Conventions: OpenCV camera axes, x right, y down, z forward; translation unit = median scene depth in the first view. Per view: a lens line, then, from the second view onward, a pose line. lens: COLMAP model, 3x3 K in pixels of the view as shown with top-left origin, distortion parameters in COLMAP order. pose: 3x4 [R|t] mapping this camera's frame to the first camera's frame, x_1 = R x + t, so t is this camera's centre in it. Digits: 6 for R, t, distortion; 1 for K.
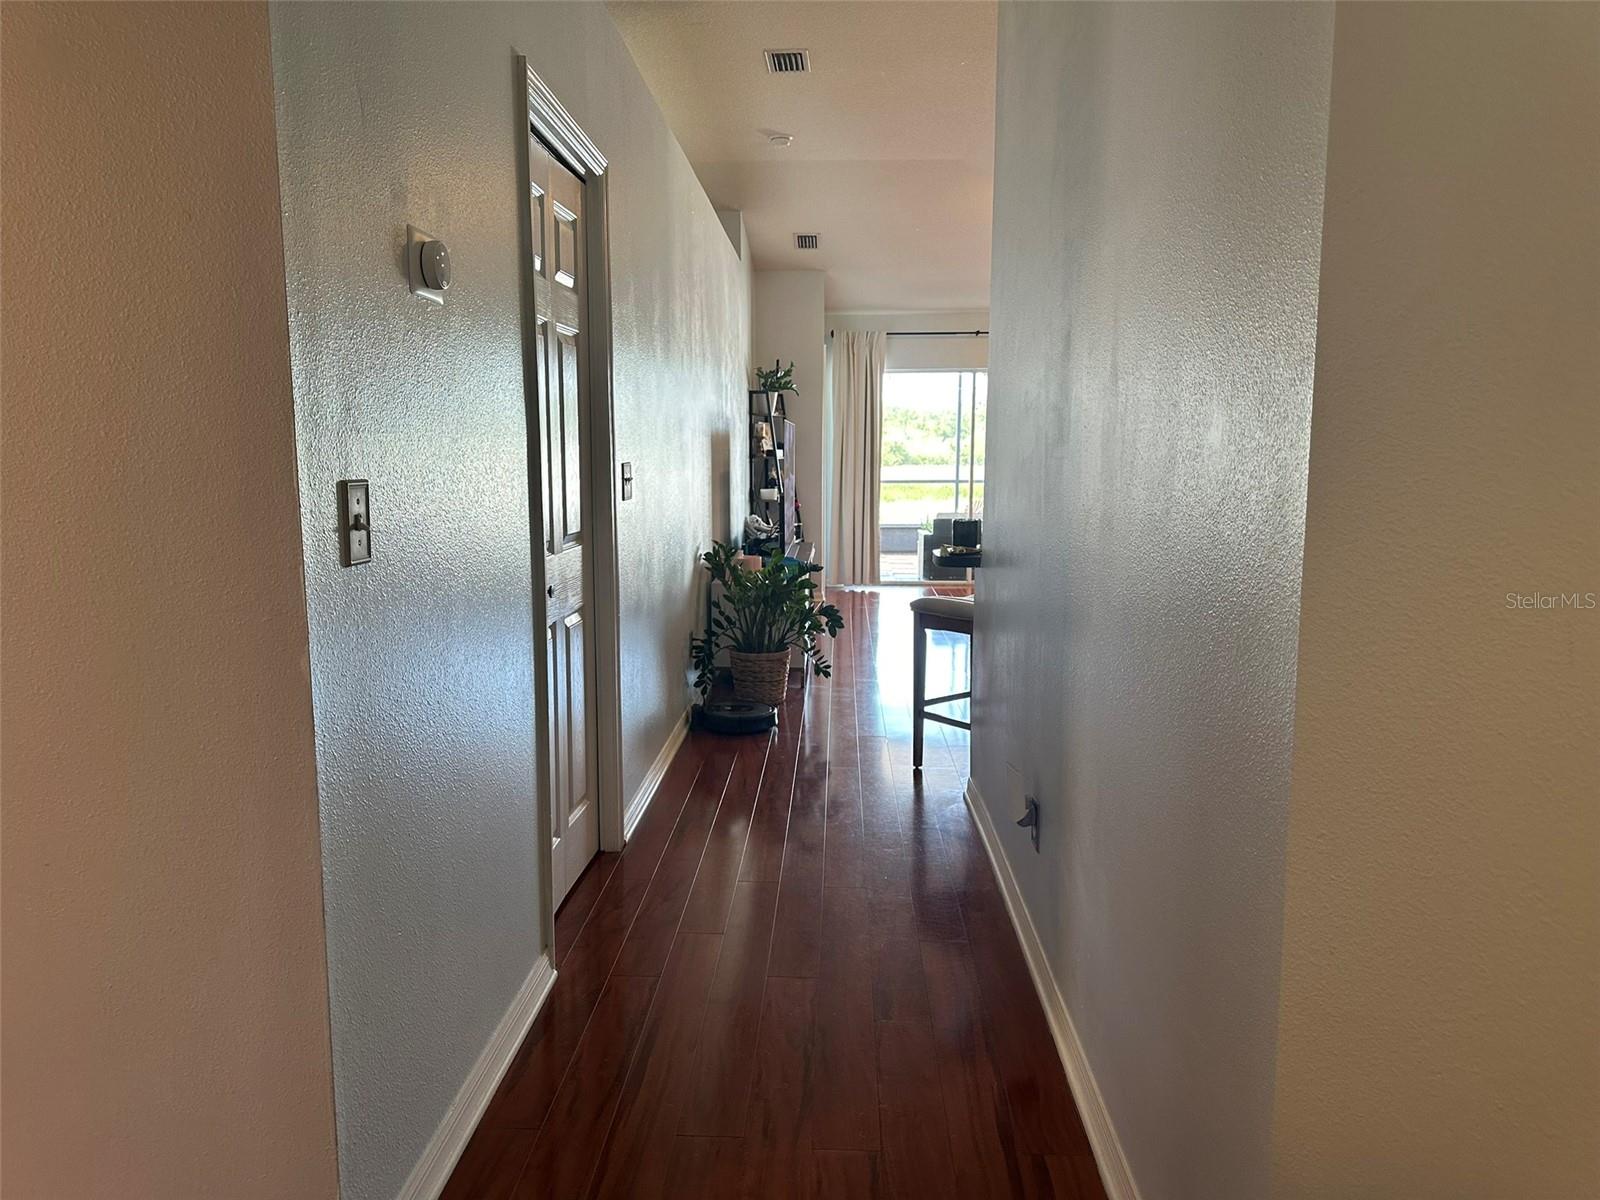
lens RADIAL K [[1126.5, 0, 800.0], [0, 1126.5, 600.0], [0, 0, 1]] dist [0.000652, 0.000110]
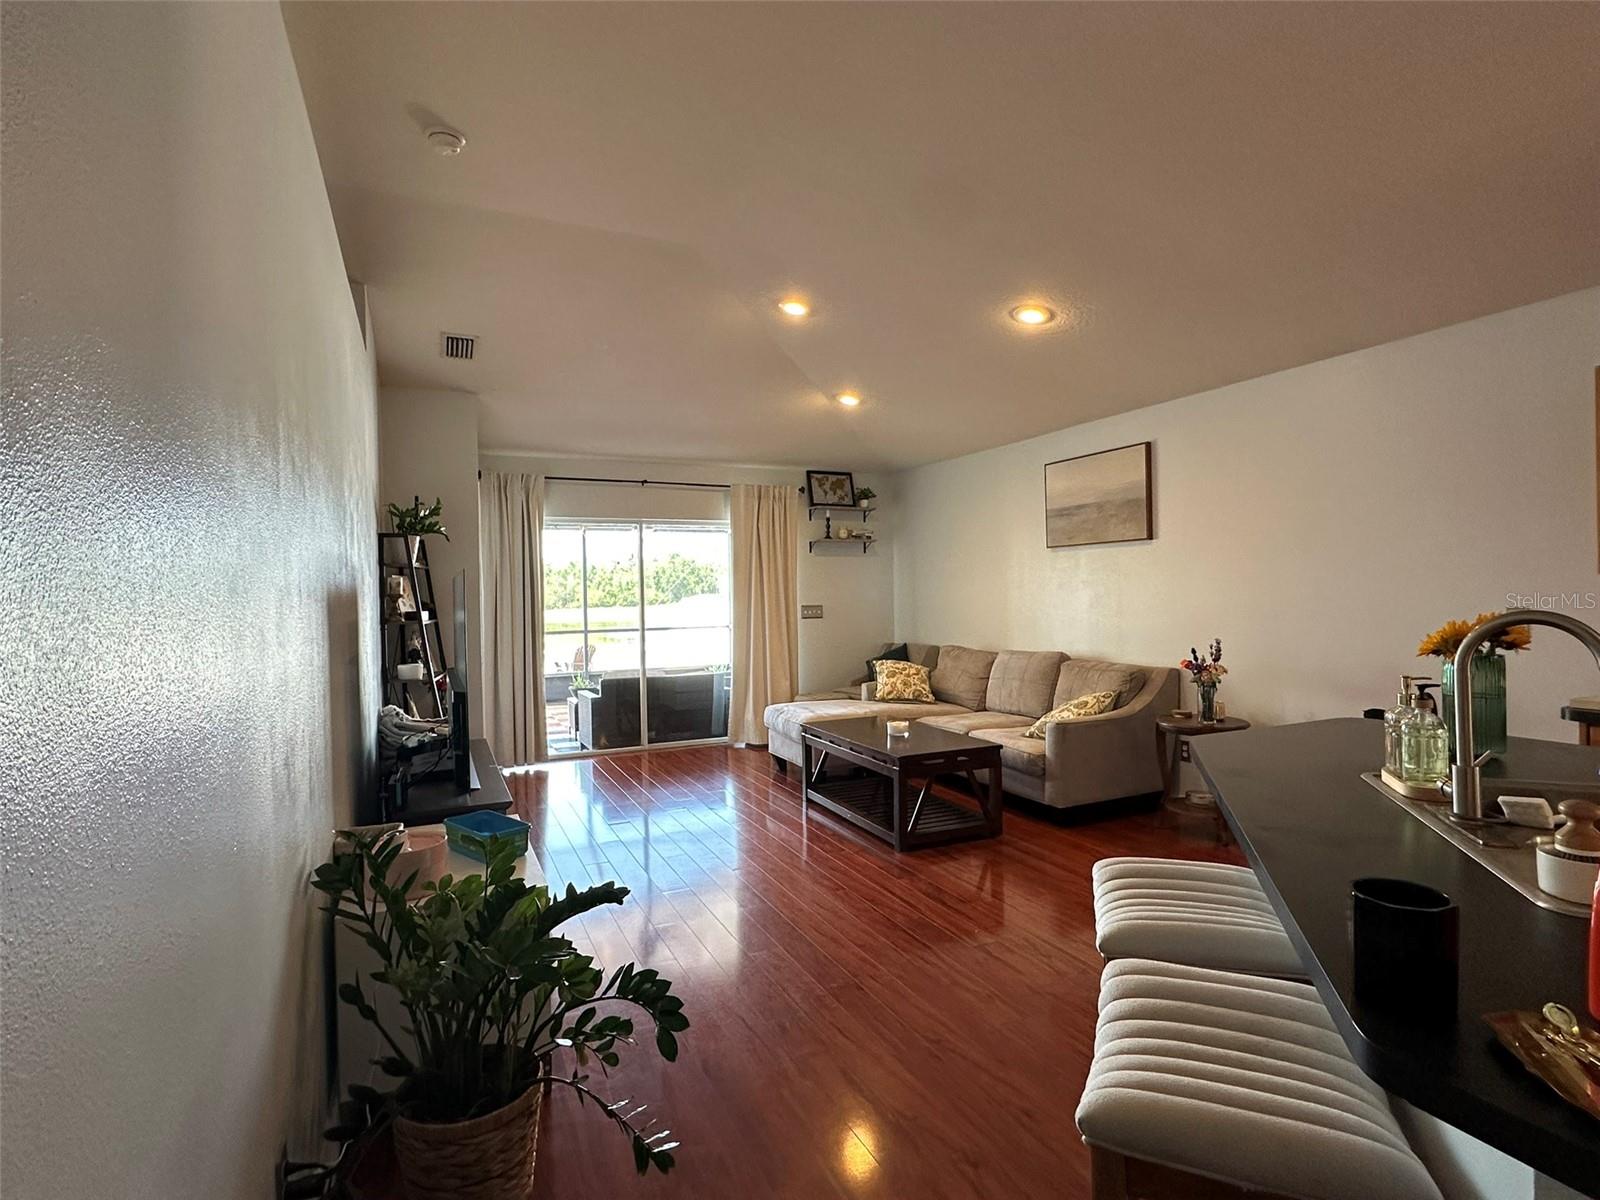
lens RADIAL K [[790.5, 0, 800.0], [0, 790.5, 600.0], [0, 0, 1]] dist [-0.001799, -0.000457]
pose [[0.887468, -0.017964, 0.460519, -0.038772], [0.076822, 0.991026, -0.109386, -0.064495], [-0.454422, 0.132454, 0.880884, 0.423751]]
